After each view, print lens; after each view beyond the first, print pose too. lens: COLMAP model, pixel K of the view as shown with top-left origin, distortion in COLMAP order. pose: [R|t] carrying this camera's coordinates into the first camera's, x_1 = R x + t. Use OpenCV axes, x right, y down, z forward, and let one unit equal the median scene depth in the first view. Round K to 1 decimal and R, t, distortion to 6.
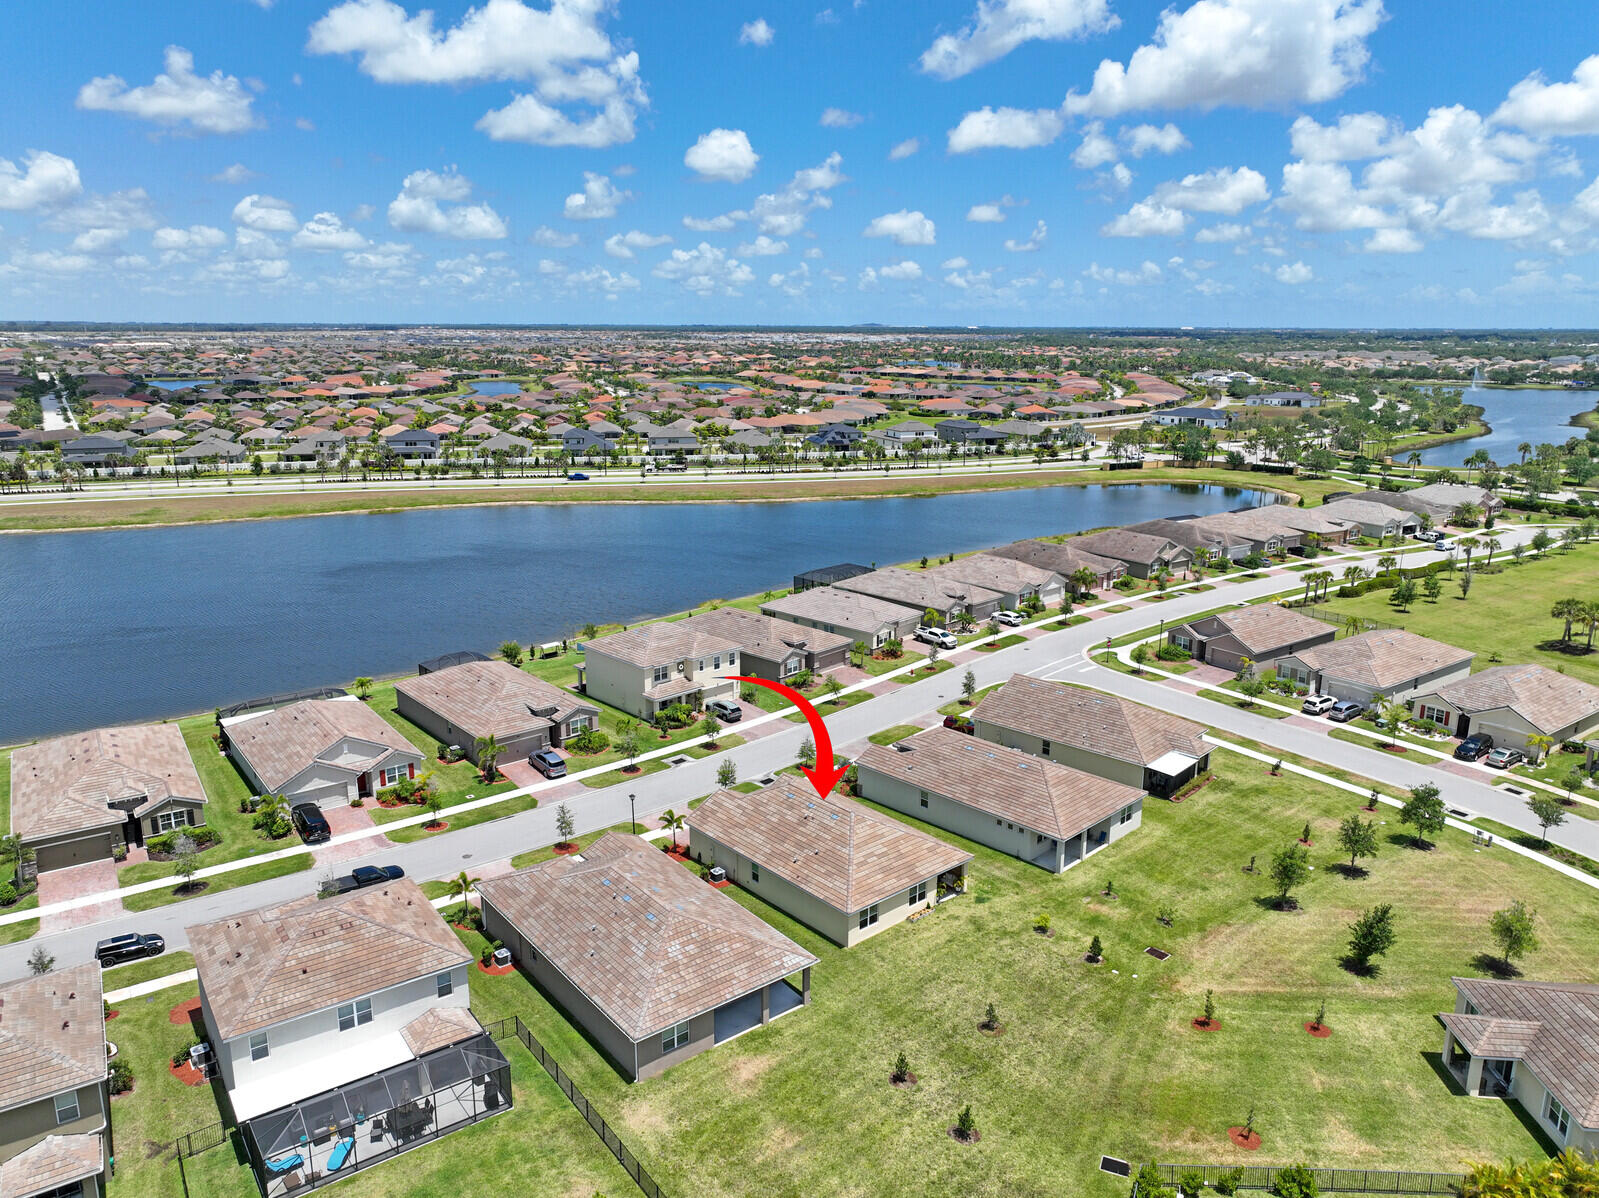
lens RADIAL K [[1128.1, 0, 800.2], [0, 1128.1, 606.6], [0, 0, 1]] dist [0.001722, 0.014451]
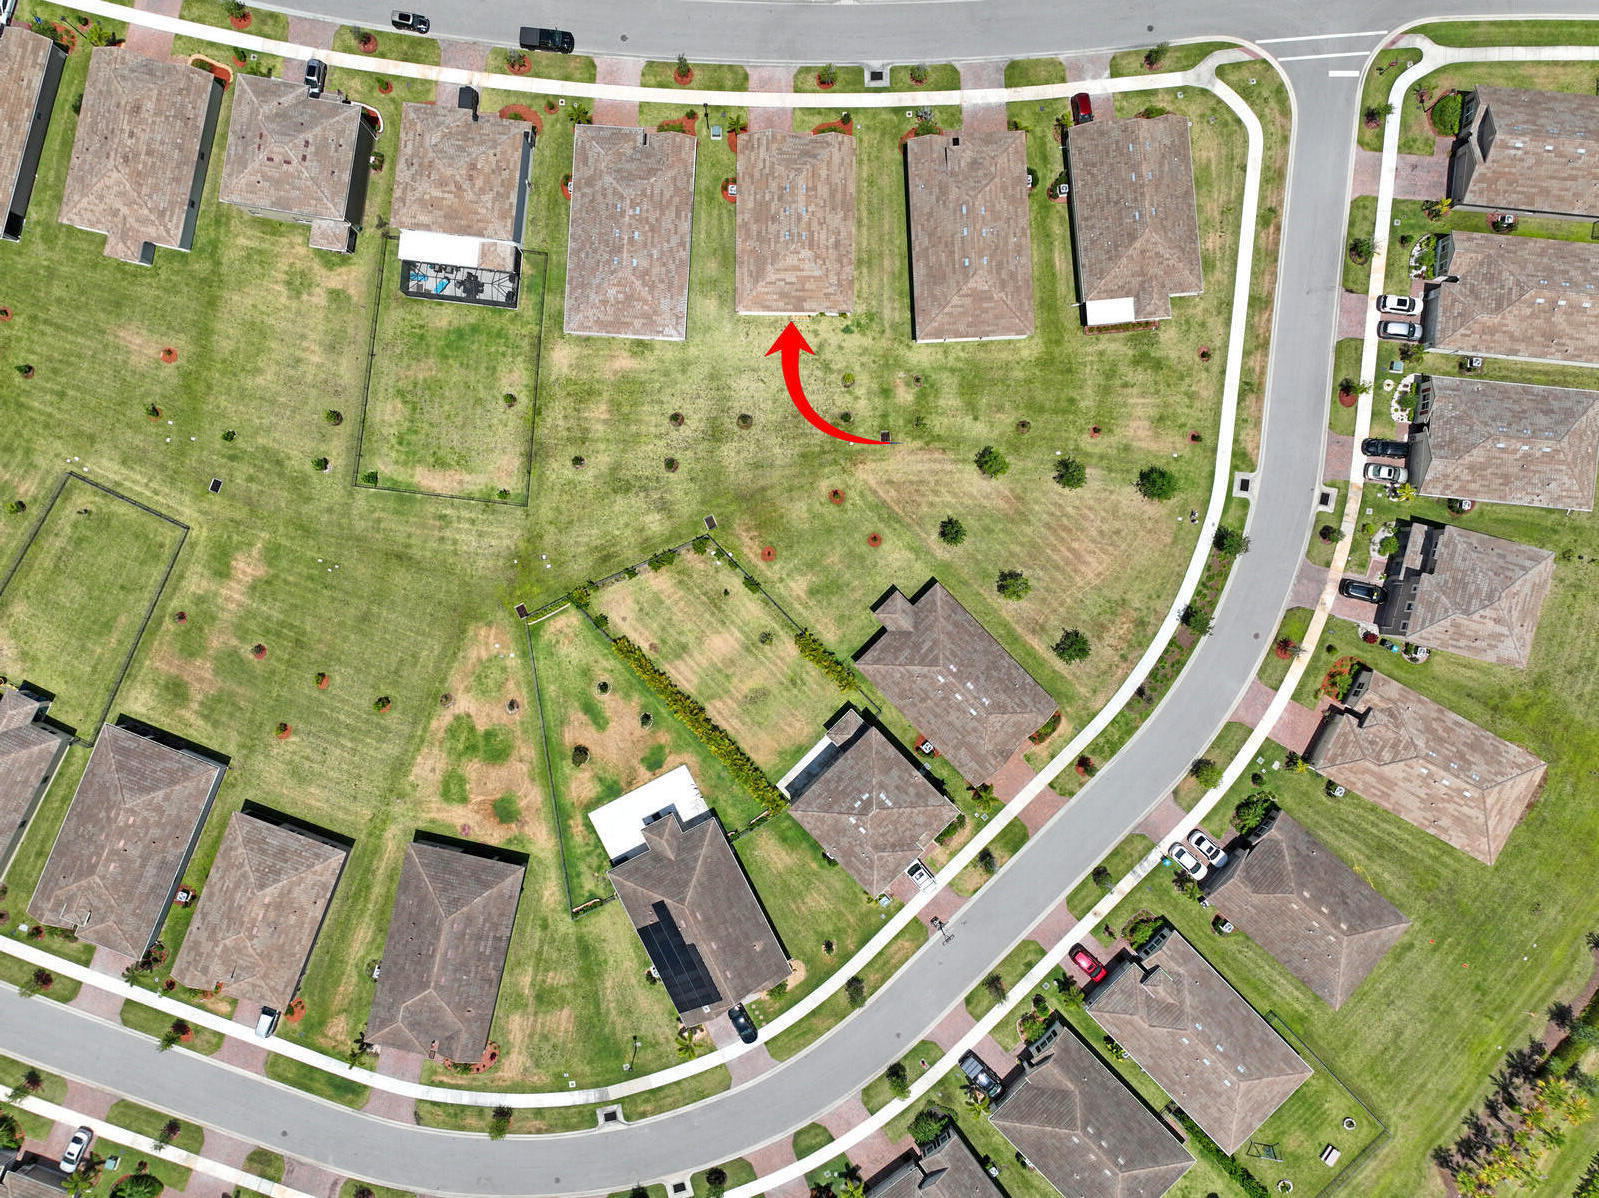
lens RADIAL K [[1128.1, 0, 788.4], [0, 1128.1, 606.5], [0, 0, 1]] dist [0.001722, 0.014451]
pose [[0.745848, 0.665998, 0.012593, 0.280783], [-0.170713, 0.172839, 0.970043, -0.962533], [0.643870, -0.725654, 0.242606, 0.267232]]
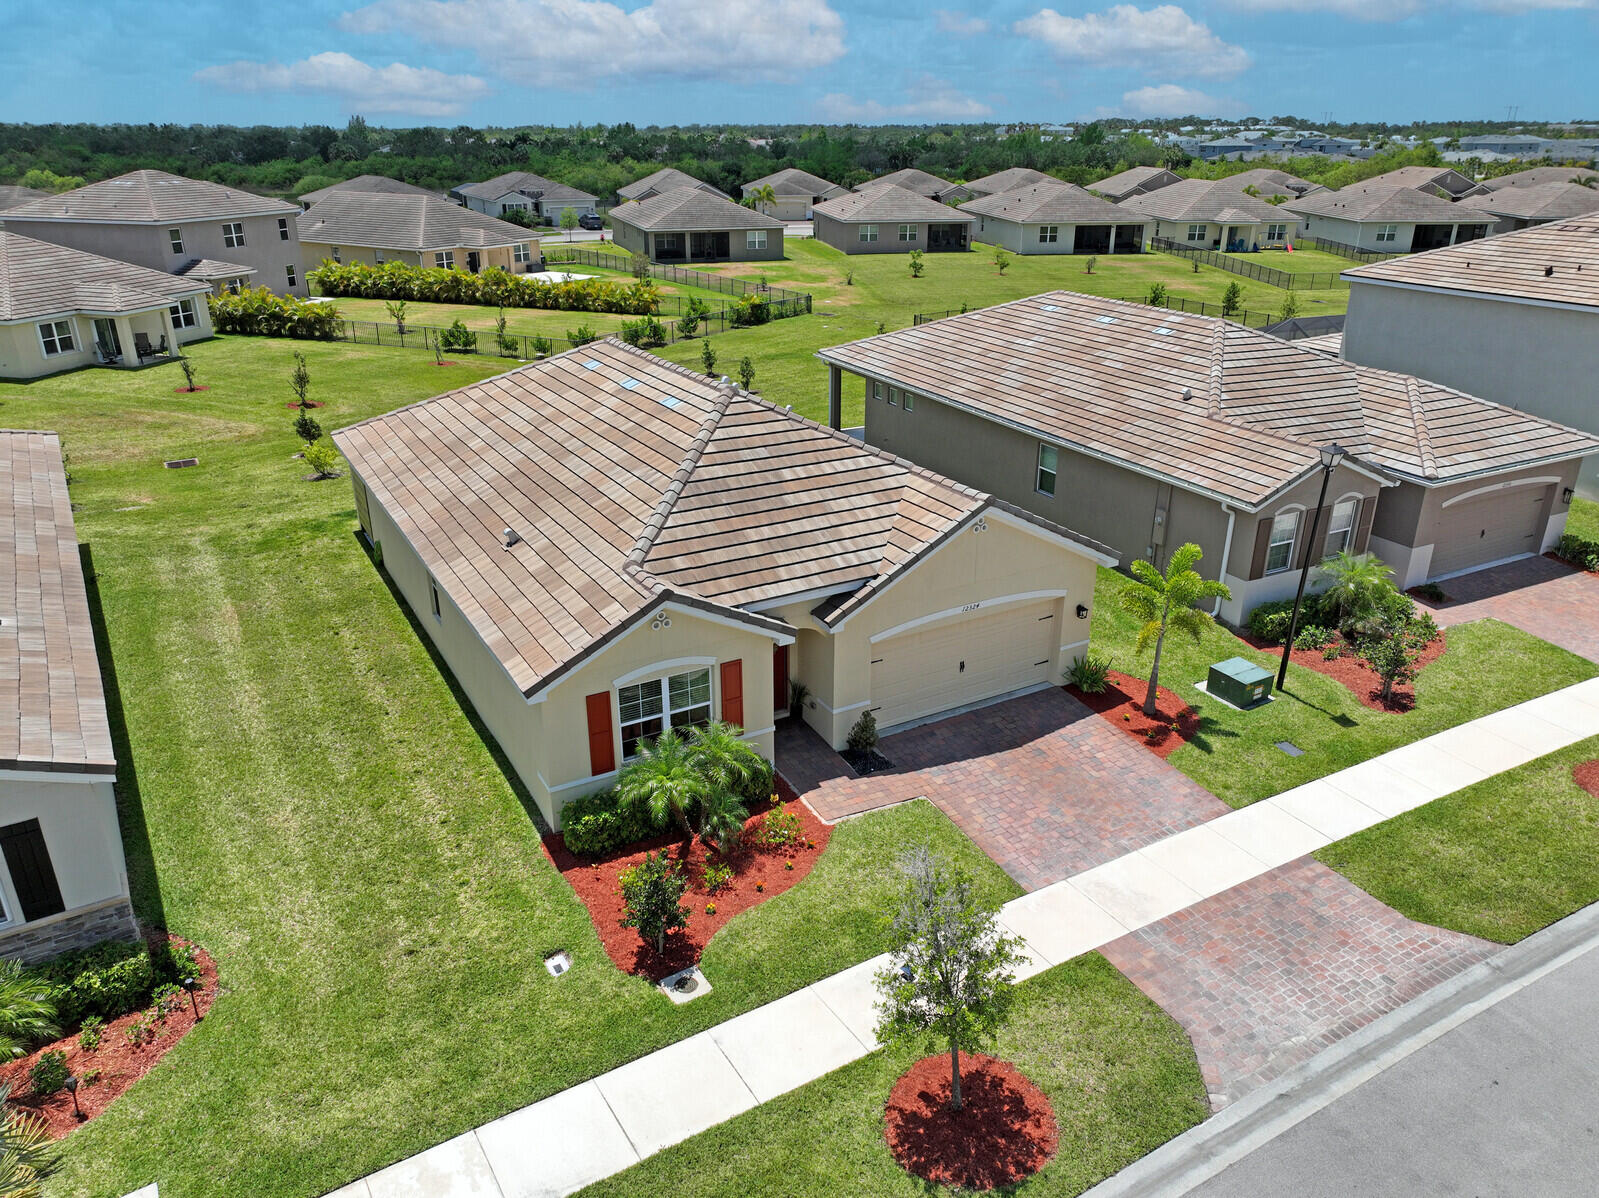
lens RADIAL K [[1128.1, 0, 803.8], [0, 1128.1, 594.2], [0, 0, 1]] dist [0.001722, 0.014451]
pose [[-0.980872, -0.074830, 0.179695, -0.071581], [0.045984, 0.807948, 0.587456, 0.032642], [-0.189143, 0.584483, -0.789053, 1.124736]]
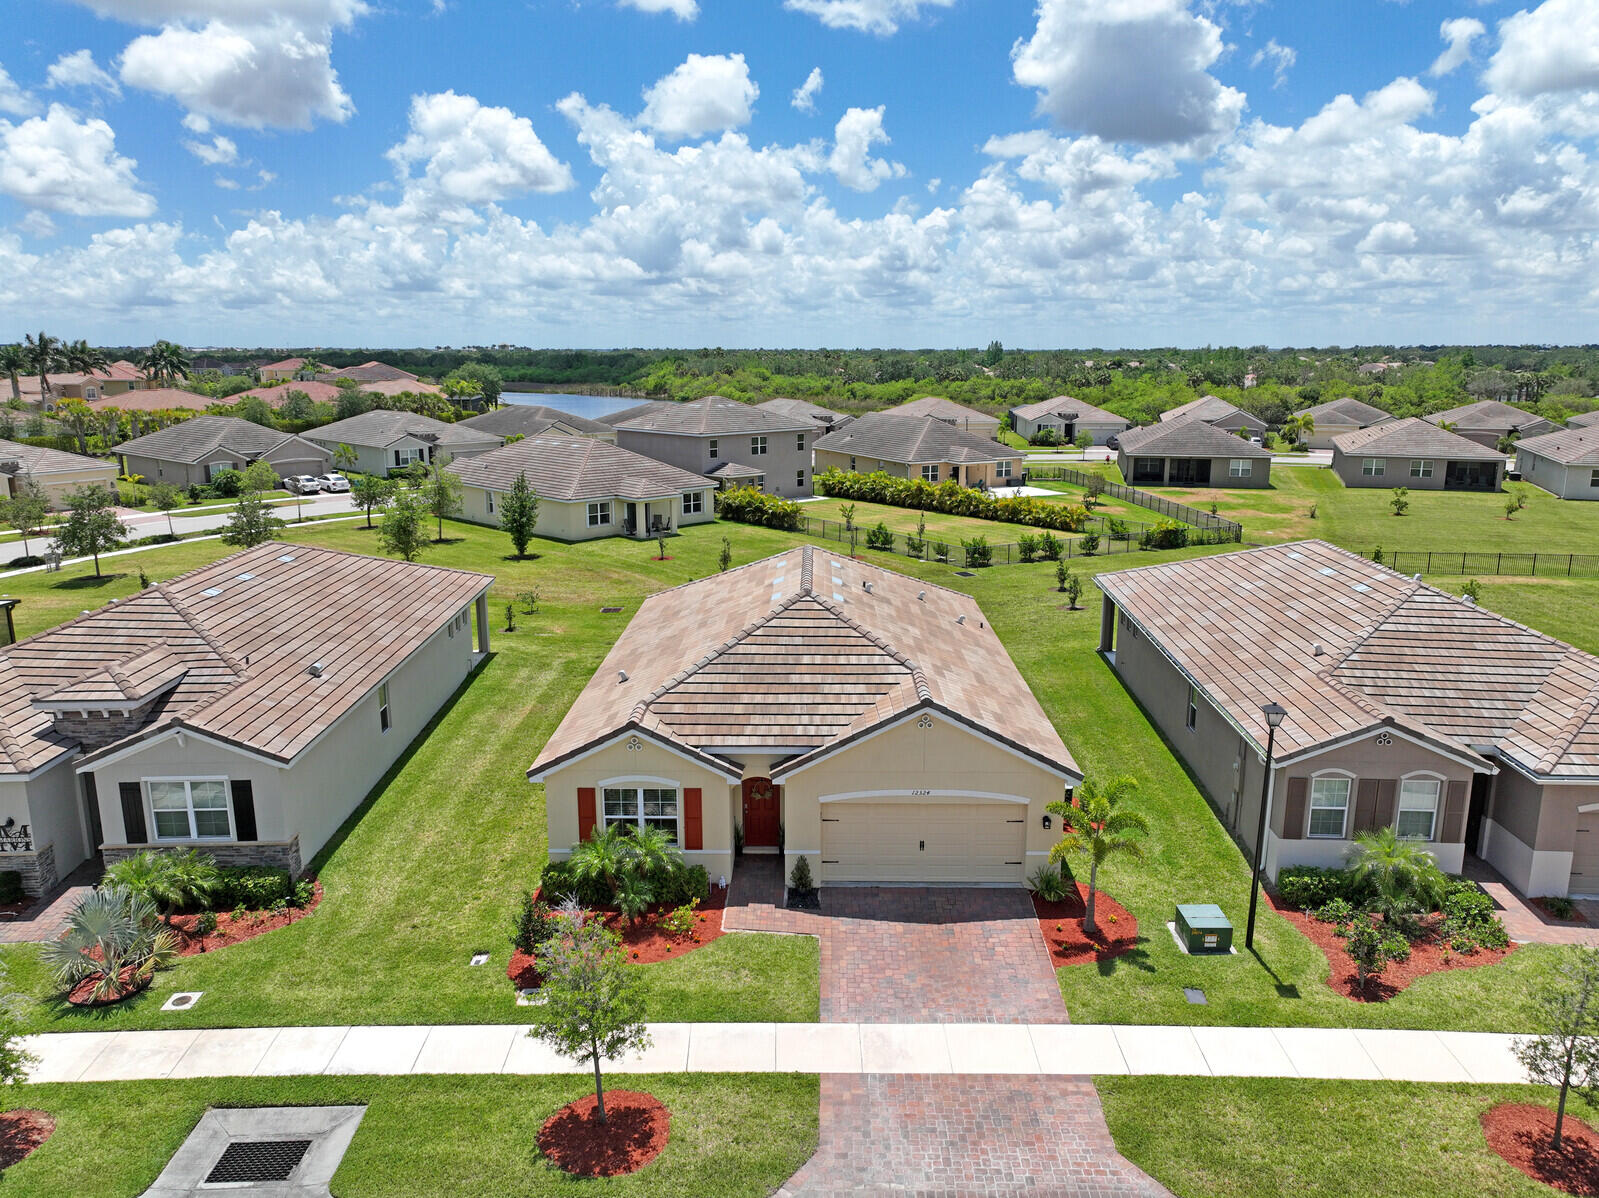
lens RADIAL K [[1128.1, 0, 802.8], [0, 1128.1, 589.7], [0, 0, 1]] dist [0.001722, 0.014451]
pose [[-0.745566, -0.138517, 0.651877, -0.212244], [0.160218, 0.912217, 0.377082, 0.021451], [-0.646886, 0.385582, -0.657925, 1.114709]]
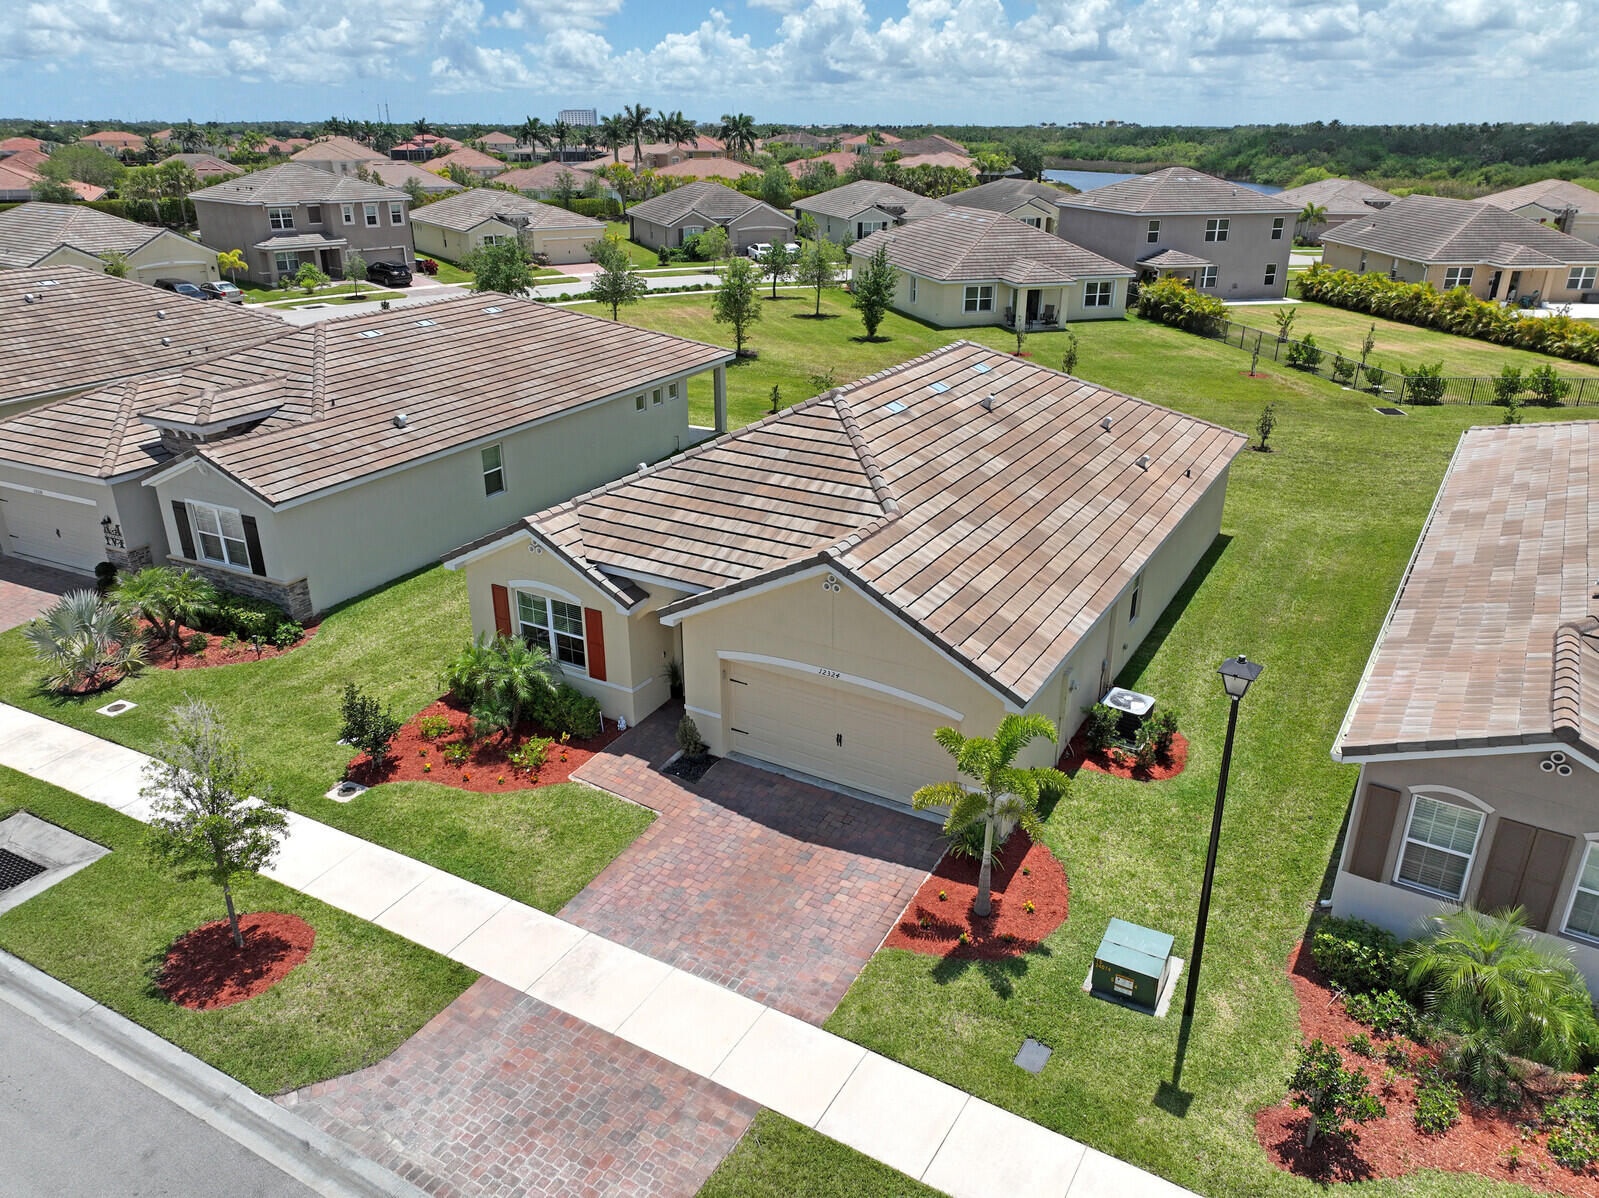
lens RADIAL K [[1128.1, 0, 802.8], [0, 1128.1, 593.2], [0, 0, 1]] dist [0.001722, 0.014451]
pose [[-0.325430, -0.361114, 0.873894, -0.235483], [0.225813, 0.867781, 0.442679, 0.068216], [-0.918207, 0.341397, -0.200858, 0.977722]]
